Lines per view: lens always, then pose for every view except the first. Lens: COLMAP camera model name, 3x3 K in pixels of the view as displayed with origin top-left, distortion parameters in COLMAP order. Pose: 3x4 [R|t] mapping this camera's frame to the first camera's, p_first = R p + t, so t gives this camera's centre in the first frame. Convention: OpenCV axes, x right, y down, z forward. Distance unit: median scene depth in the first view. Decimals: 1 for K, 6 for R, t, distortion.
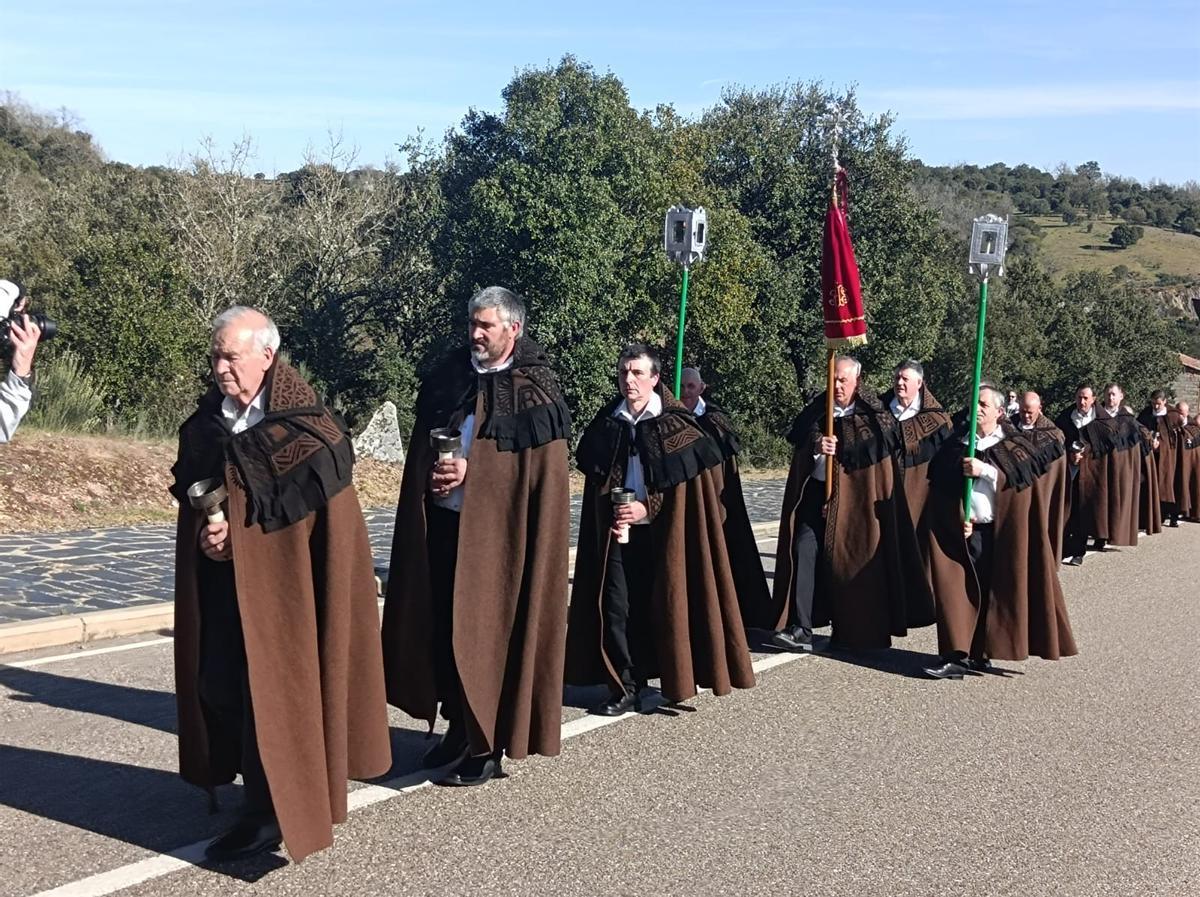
lens RADIAL K [[1660.1, 0, 594.0], [0, 1660.1, 458.4], [0, 0, 1]] dist [0.086418, -0.235627]
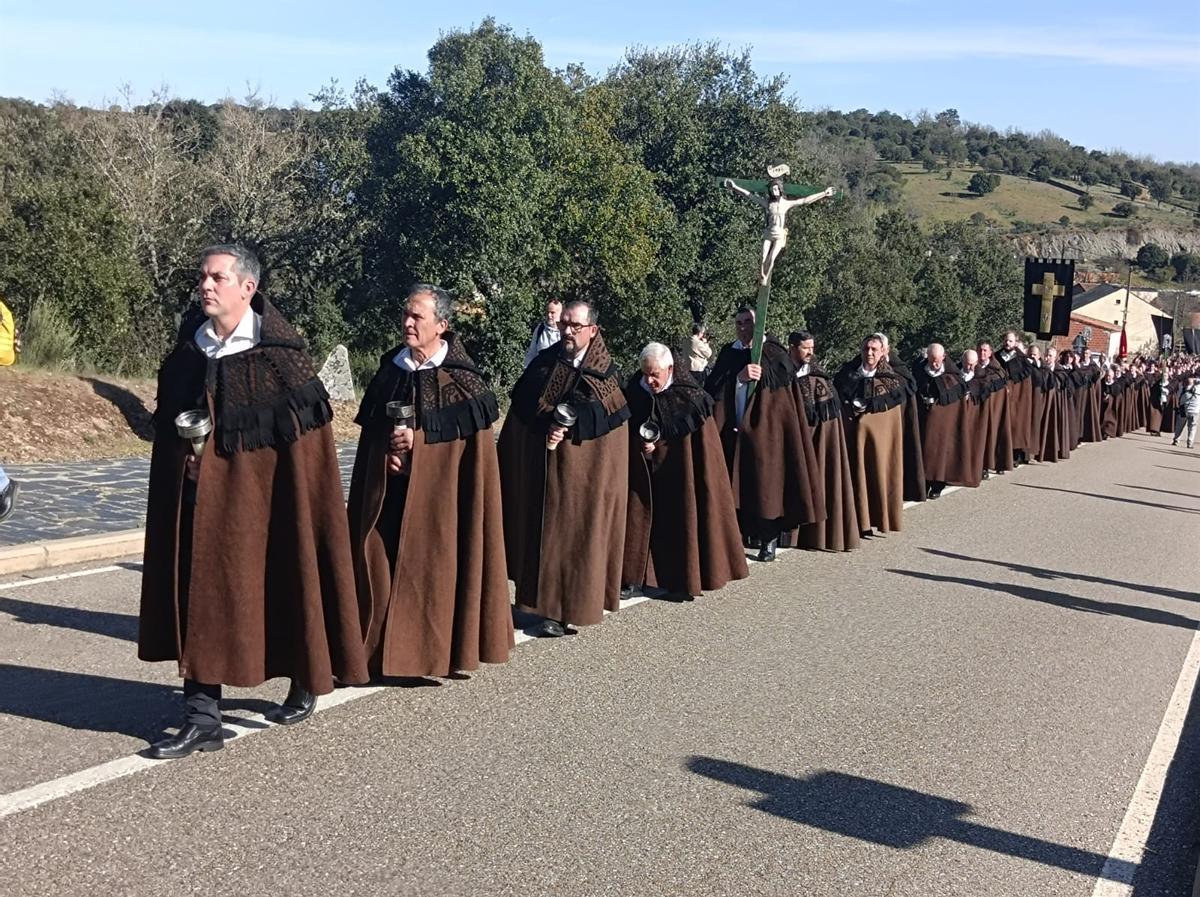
lens RADIAL K [[1658.4, 0, 594.7], [0, 1658.4, 455.3], [0, 0, 1]] dist [0.096952, -0.280134]
pose [[0.996694, 0.000132, 0.081248, -0.028525], [-0.002843, 0.999443, 0.033243, 0.000826], [-0.081198, -0.033364, 0.996139, -0.059272]]
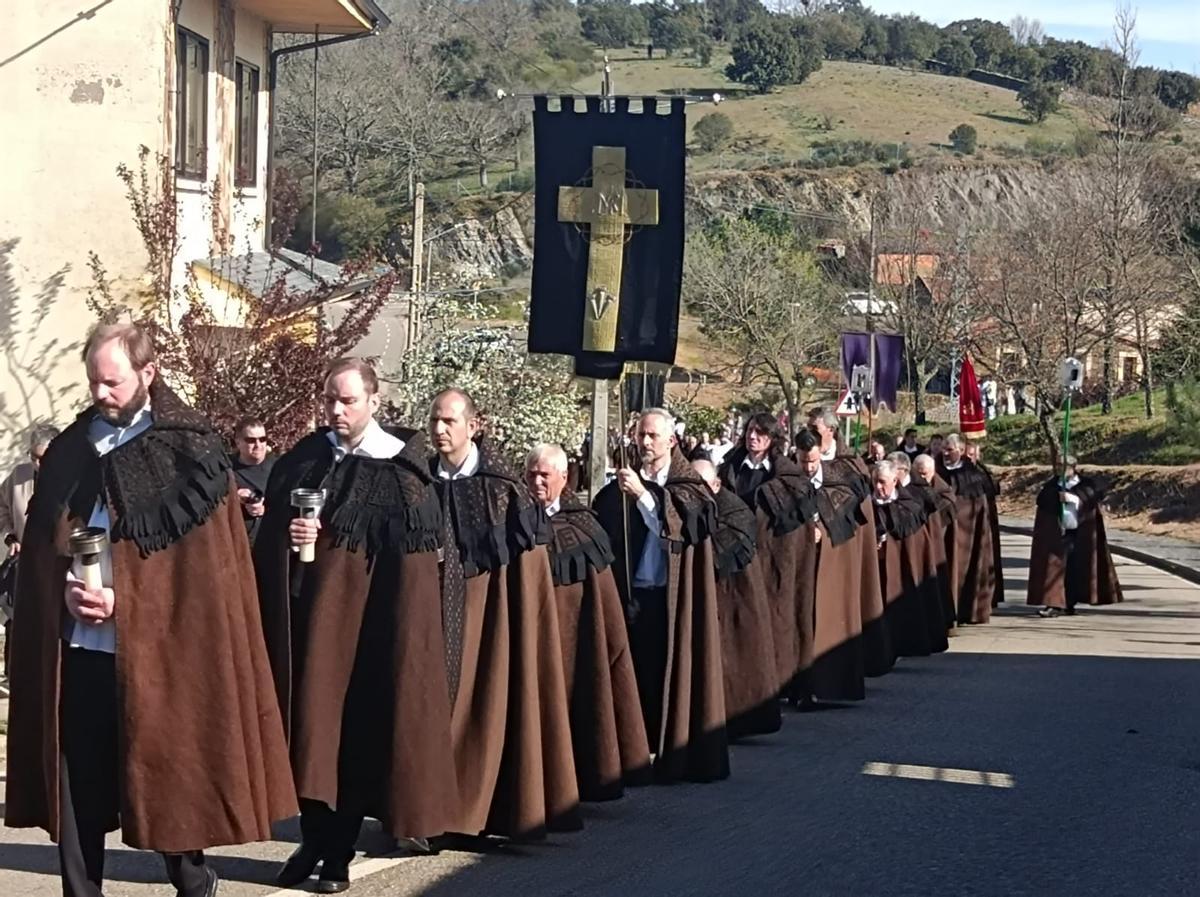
lens RADIAL K [[1666.1, 0, 594.1], [0, 1666.1, 451.9], [0, 0, 1]] dist [0.094448, -0.290027]
pose [[0.998828, 0.013665, -0.046425, 3.661185], [-0.017063, 0.997142, -0.073602, -0.161179], [0.045286, 0.074308, 0.996207, 7.569997]]
